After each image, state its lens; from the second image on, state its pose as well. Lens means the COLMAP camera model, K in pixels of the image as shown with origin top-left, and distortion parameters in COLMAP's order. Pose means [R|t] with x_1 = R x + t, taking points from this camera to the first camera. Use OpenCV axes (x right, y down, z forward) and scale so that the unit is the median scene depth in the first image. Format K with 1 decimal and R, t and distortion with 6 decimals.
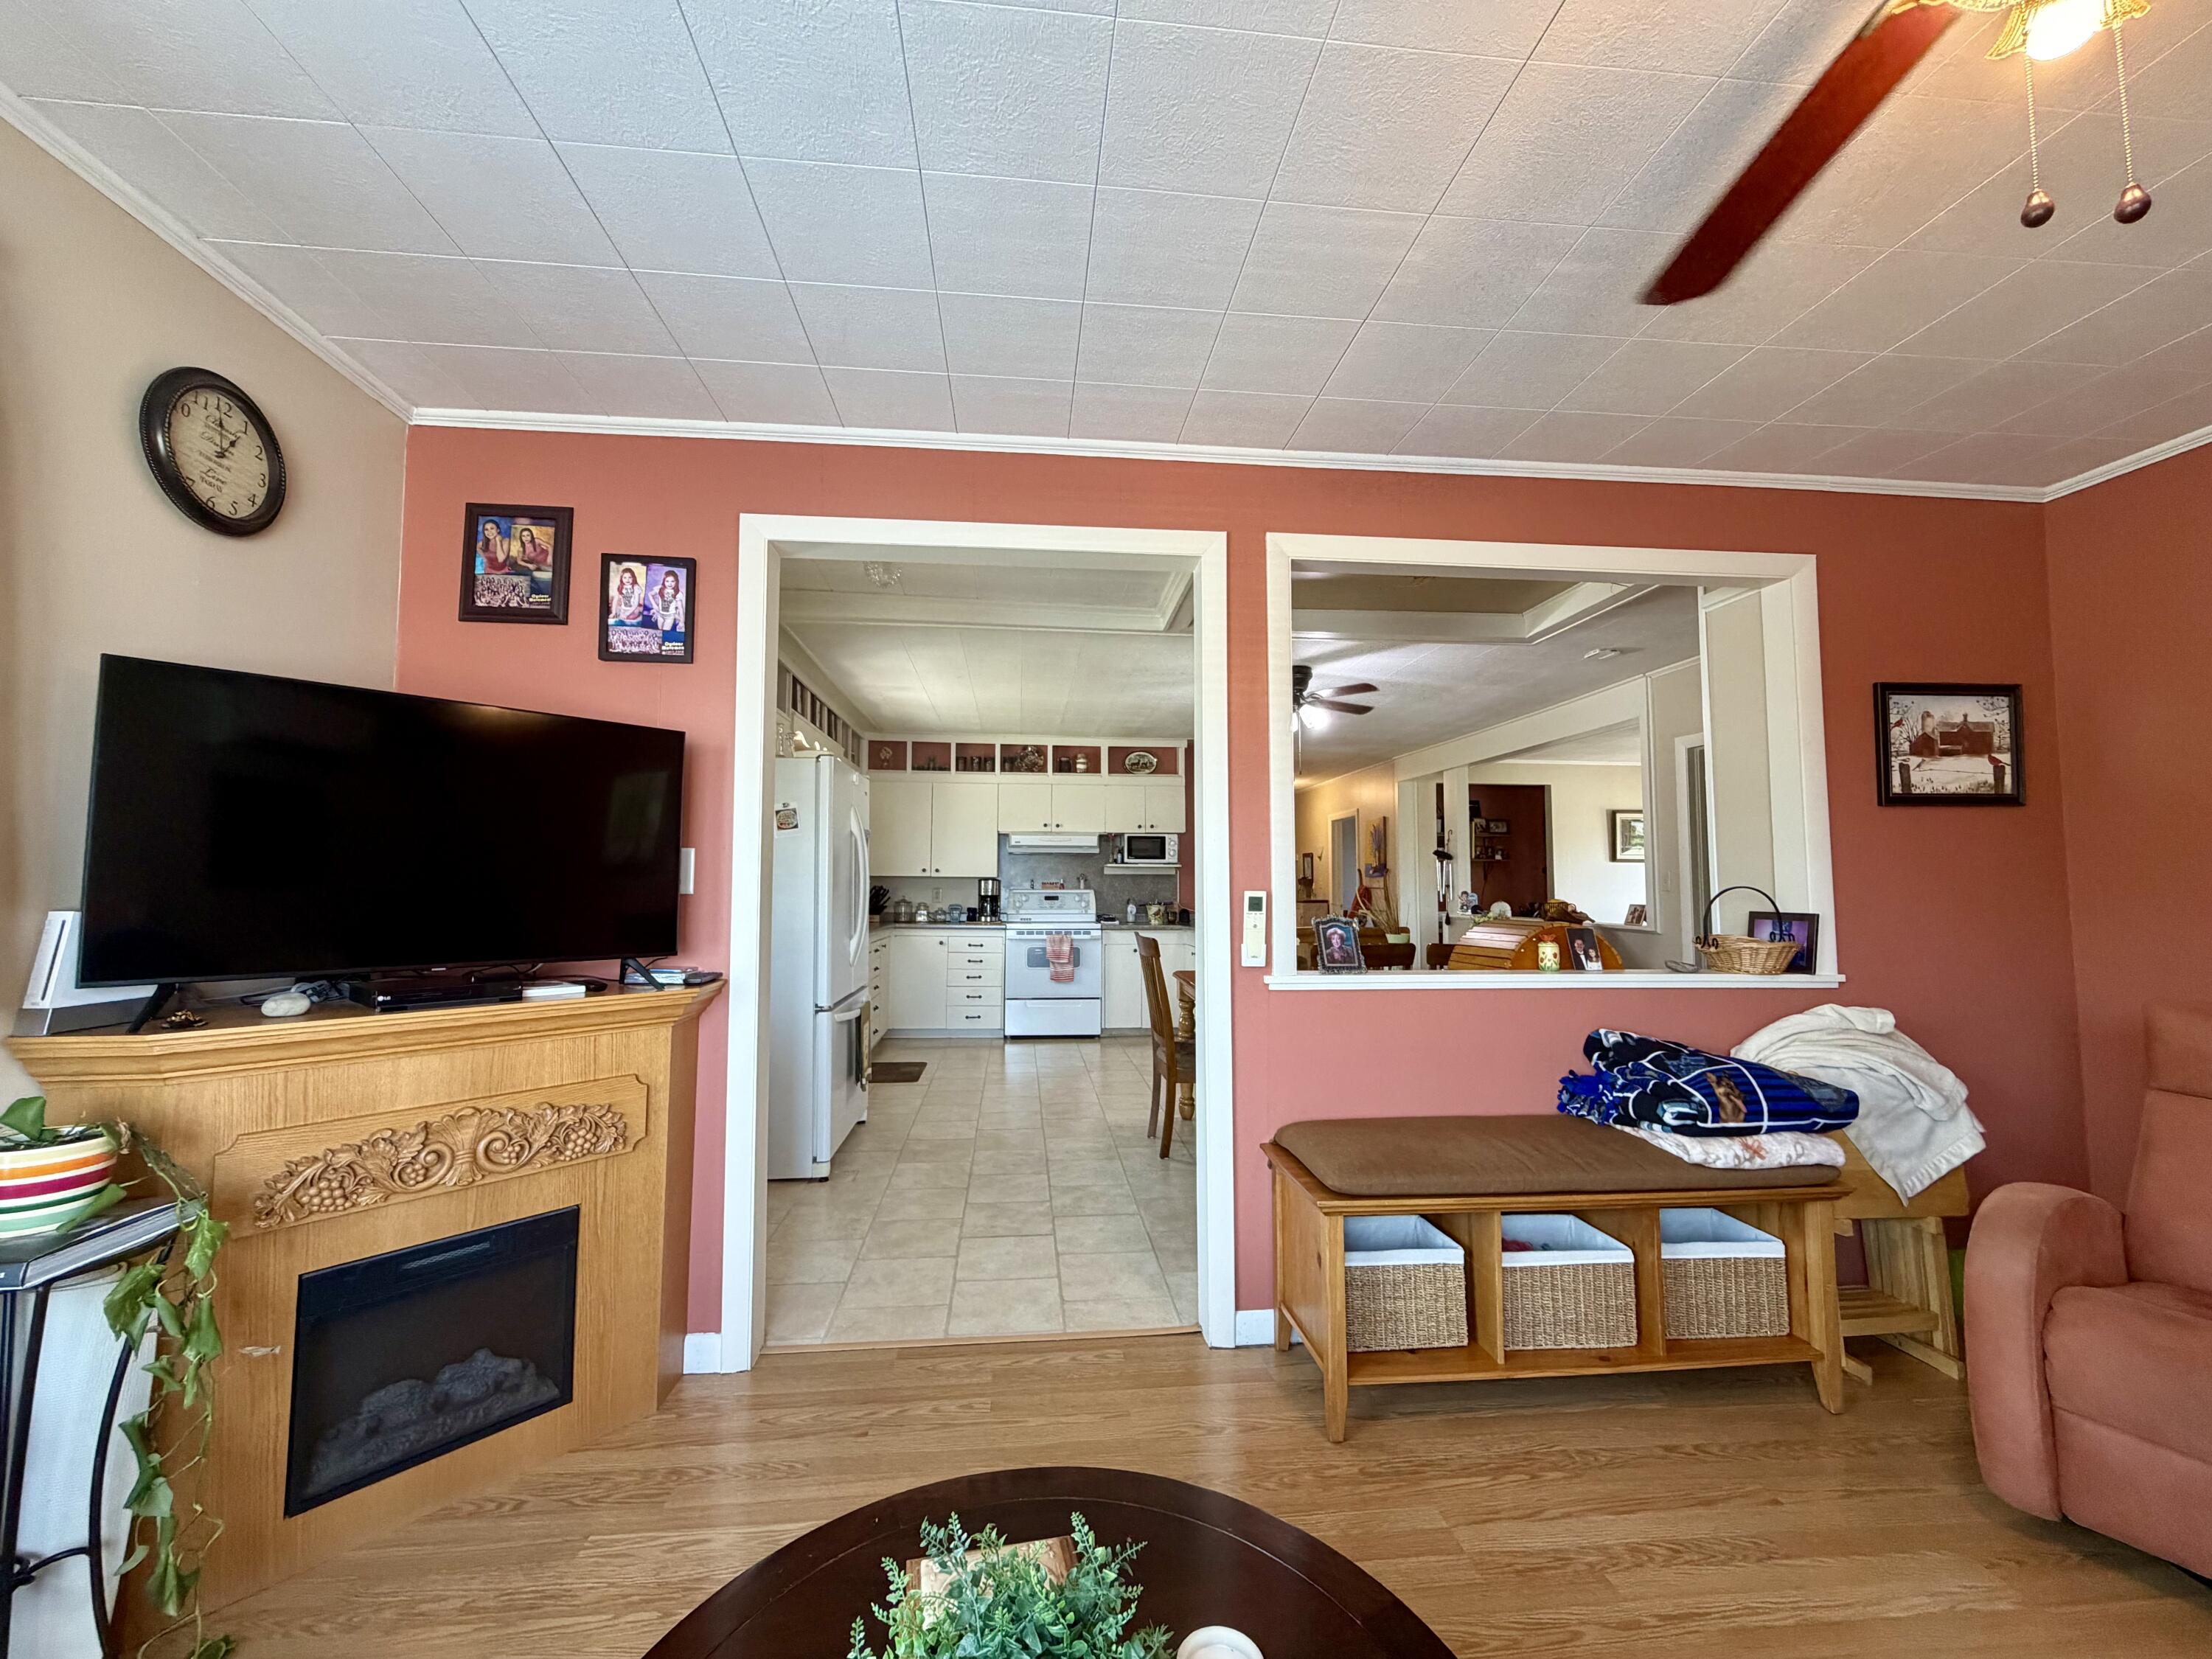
lens RADIAL K [[881.3, 0, 1103.1], [0, 881.3, 828.1], [0, 0, 1]] dist [0.000780, -0.000157]
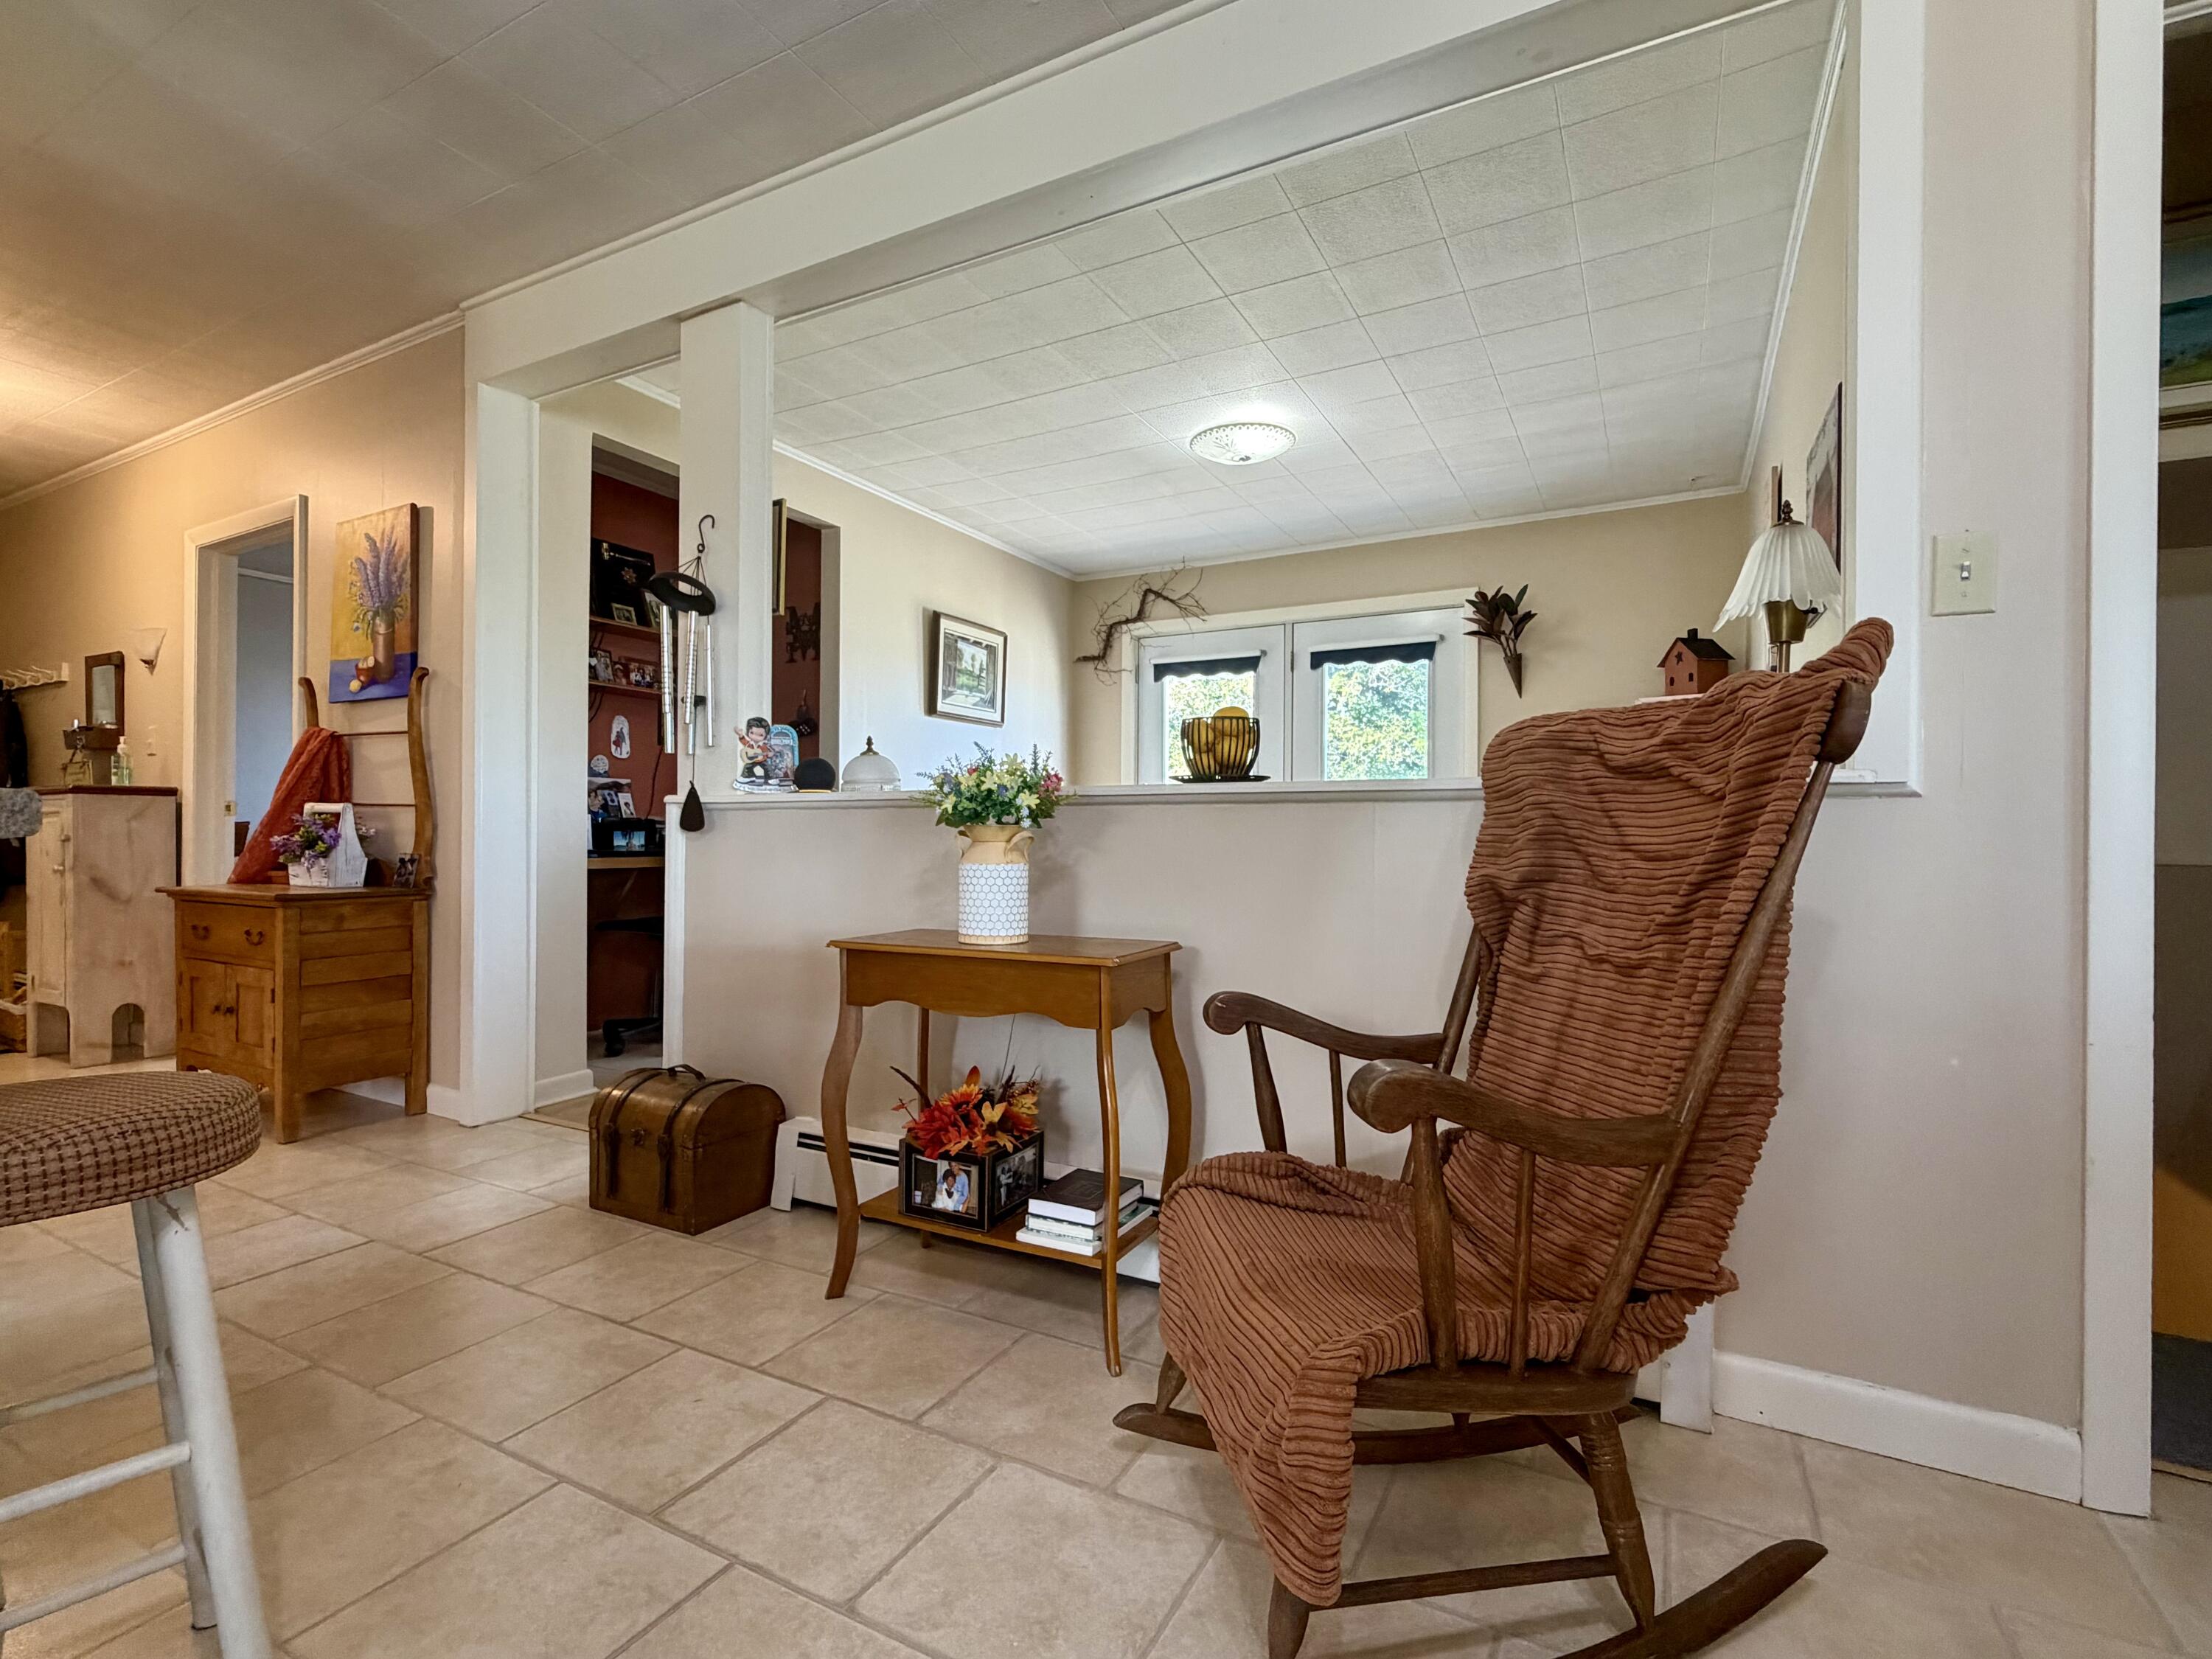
lens RADIAL K [[1035.8, 0, 1099.7], [0, 1035.8, 829.2], [0, 0, 1]] dist [-0.000074, 0.000354]
pose [[0.562980, 0.005317, 0.826454, 0.182829], [-0.056230, 0.997909, 0.031883, 0.091694], [-0.824556, -0.064421, 0.562101, 0.701934]]
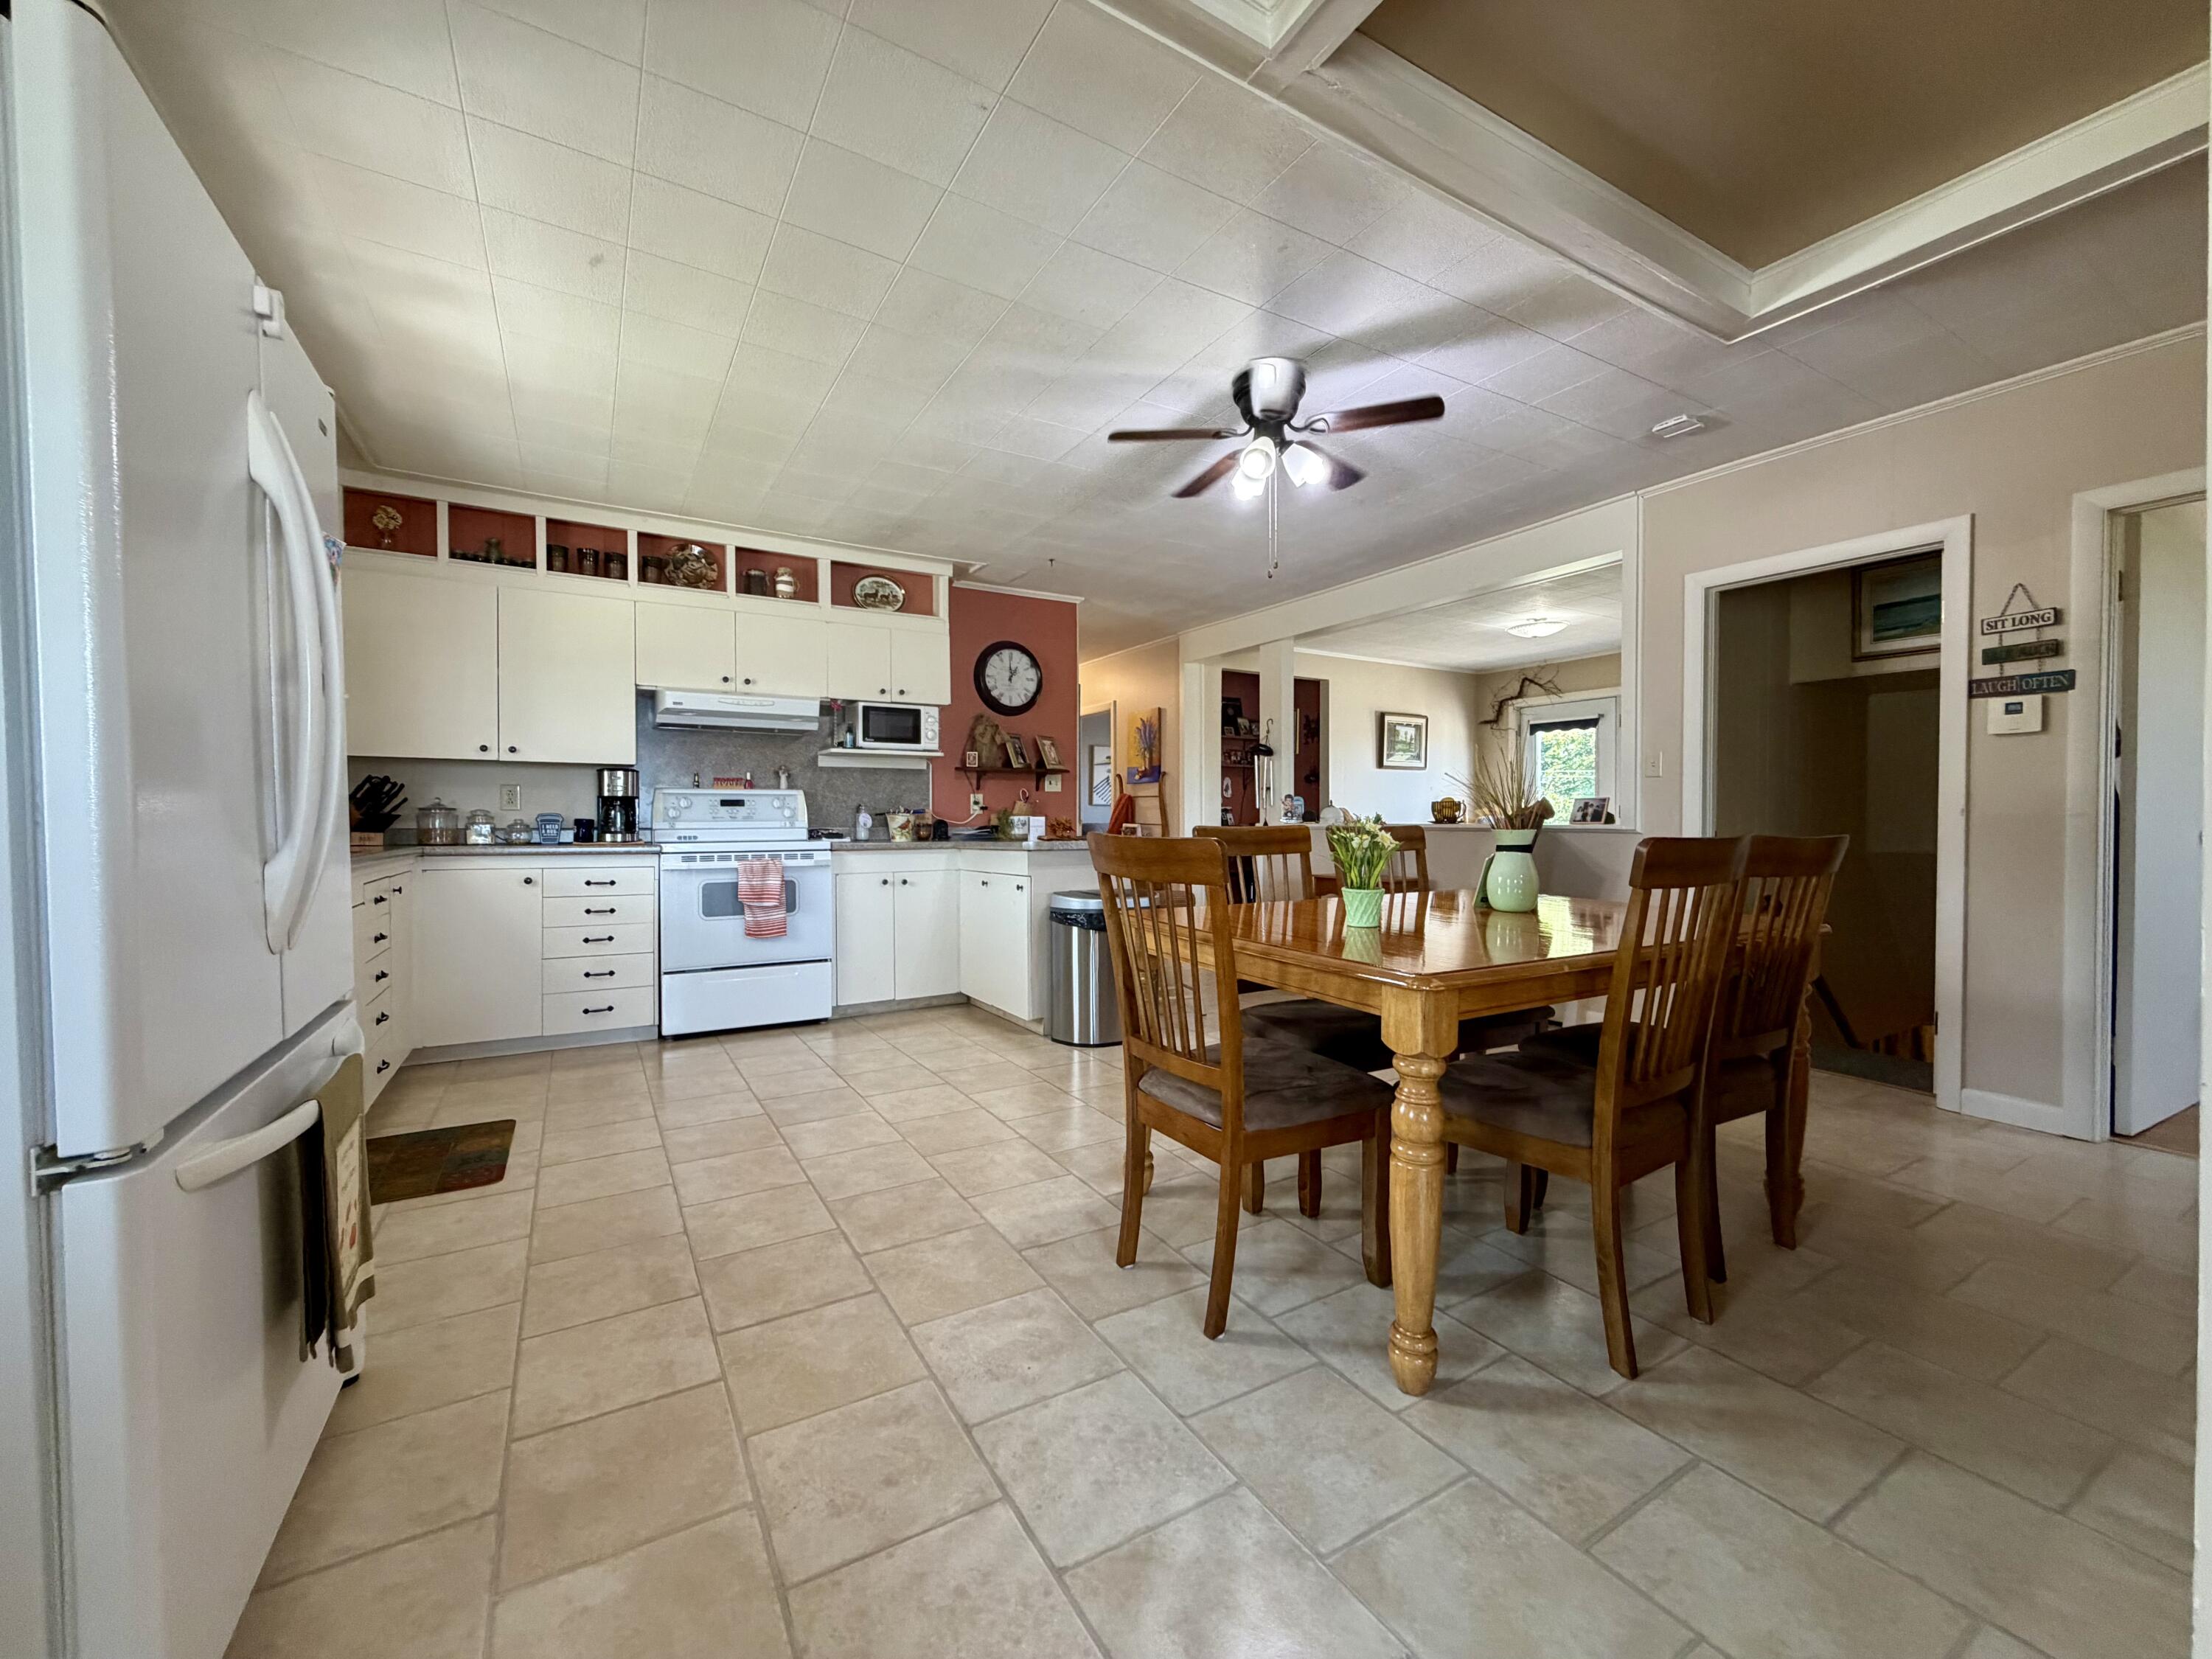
lens RADIAL K [[881.3, 0, 1101.0], [0, 881.3, 826.7], [0, 0, 1]] dist [0.000780, -0.000157]
pose [[0.905611, -0.009526, 0.424003, -0.088273], [-0.022020, 0.997343, 0.069438, 0.048702], [-0.423538, -0.072220, 0.902995, 0.342210]]
